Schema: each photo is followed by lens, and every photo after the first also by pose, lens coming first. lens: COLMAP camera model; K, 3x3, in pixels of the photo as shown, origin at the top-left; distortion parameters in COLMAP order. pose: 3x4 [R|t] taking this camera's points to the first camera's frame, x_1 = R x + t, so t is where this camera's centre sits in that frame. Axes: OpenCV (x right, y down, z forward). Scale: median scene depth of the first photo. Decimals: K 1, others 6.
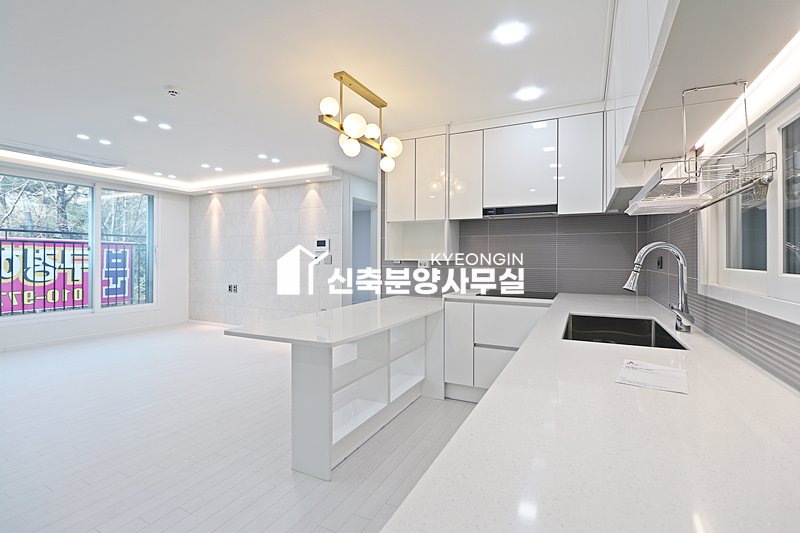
lens RADIAL K [[371.9, 0, 404.8], [0, 371.9, 257.7], [0, 0, 1]] dist [-0.001074, -0.013337]
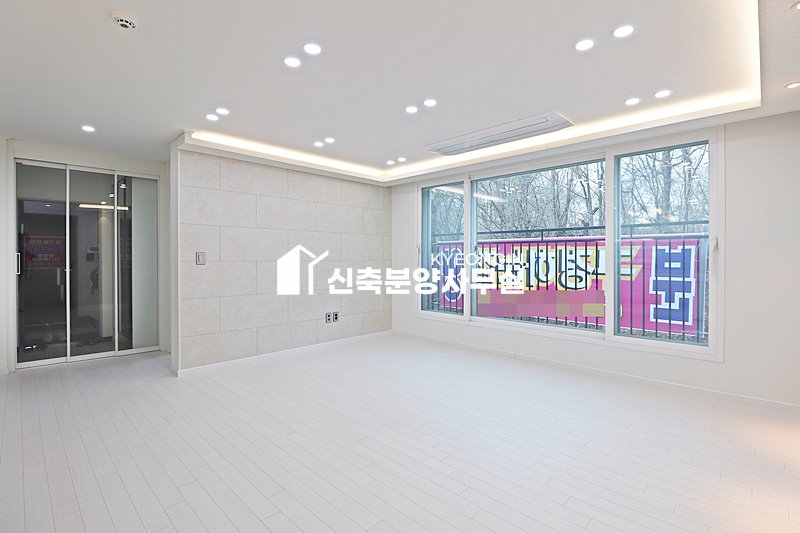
lens RADIAL K [[371.9, 0, 404.6], [0, 371.9, 259.1], [0, 0, 1]] dist [-0.001074, -0.013337]
pose [[-0.301481, -0.000972, -0.953472, -0.062736], [-0.000851, 0.999999, -0.000751, -0.000569], [0.953472, 0.000585, -0.301482, 0.875351]]
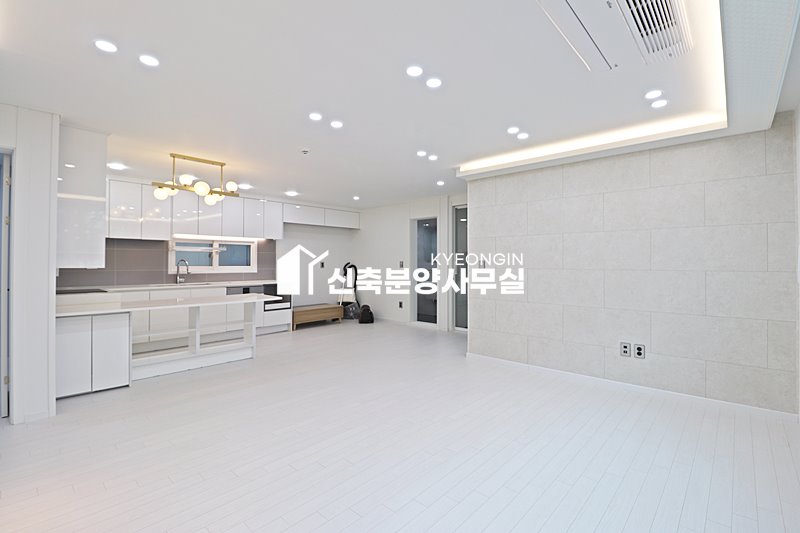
lens RADIAL K [[371.9, 0, 405.9], [0, 371.9, 266.3], [0, 0, 1]] dist [-0.001074, -0.013337]
pose [[-0.963144, -0.009072, 0.268834, -0.711475], [-0.006873, 0.999935, 0.009120, -0.008086], [-0.268899, 0.006937, -0.963143, 1.173545]]
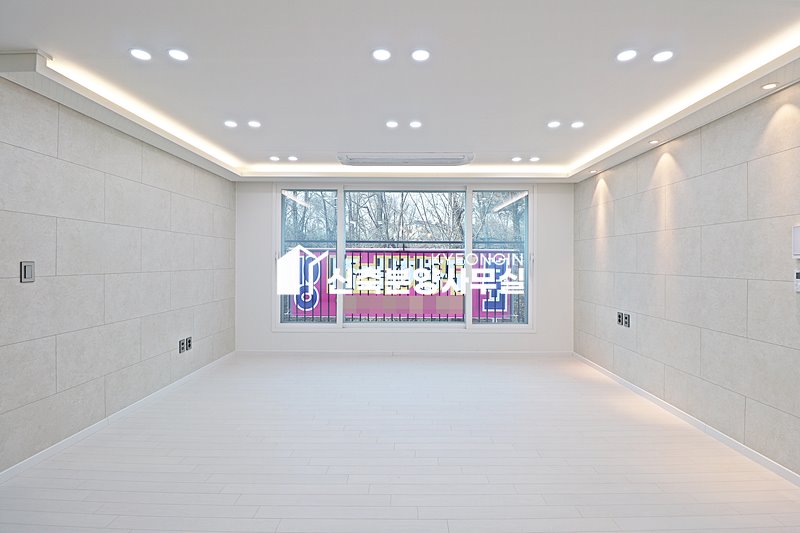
lens RADIAL K [[371.9, 0, 403.8], [0, 371.9, 259.9], [0, 0, 1]] dist [-0.001074, -0.013337]
pose [[0.435328, -0.006843, -0.900246, -0.077521], [-0.000392, 0.999970, -0.007790, -0.012961], [0.900272, 0.003744, 0.435312, 0.471456]]
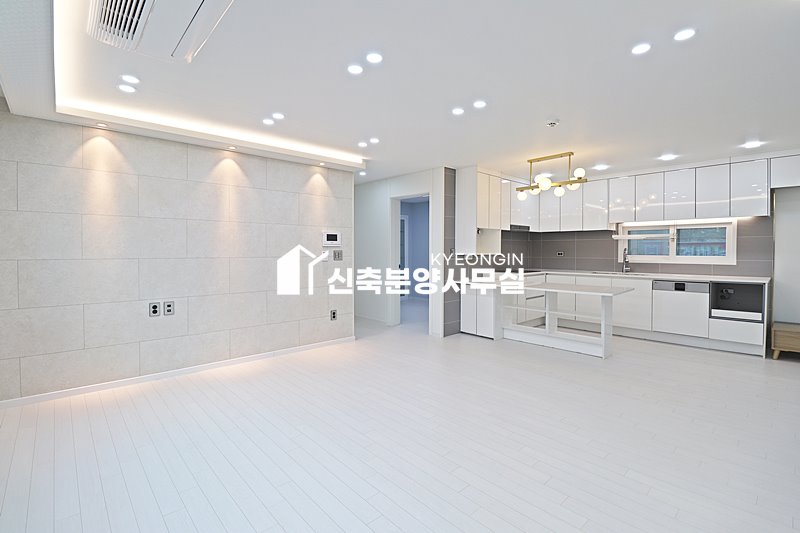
lens RADIAL K [[371.9, 0, 399.8], [0, 371.9, 258.1], [0, 0, 1]] dist [-0.001074, -0.013337]
pose [[0.358596, -0.024278, 0.933177, -1.019384], [-0.000274, 0.999659, 0.026113, -0.012397], [-0.933493, -0.009620, 0.358467, 0.530297]]
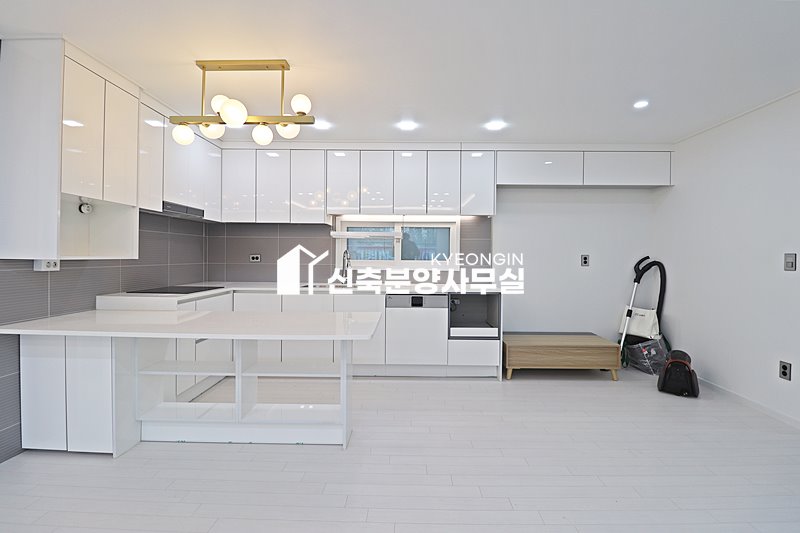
lens RADIAL K [[371.9, 0, 405.9], [0, 371.9, 258.3], [0, 0, 1]] dist [-0.001074, -0.013337]
pose [[-0.435660, -0.014649, 0.899992, -0.543497], [-0.012707, 0.999868, 0.010123, -0.005466], [-0.900022, -0.007026, -0.435788, 0.533029]]
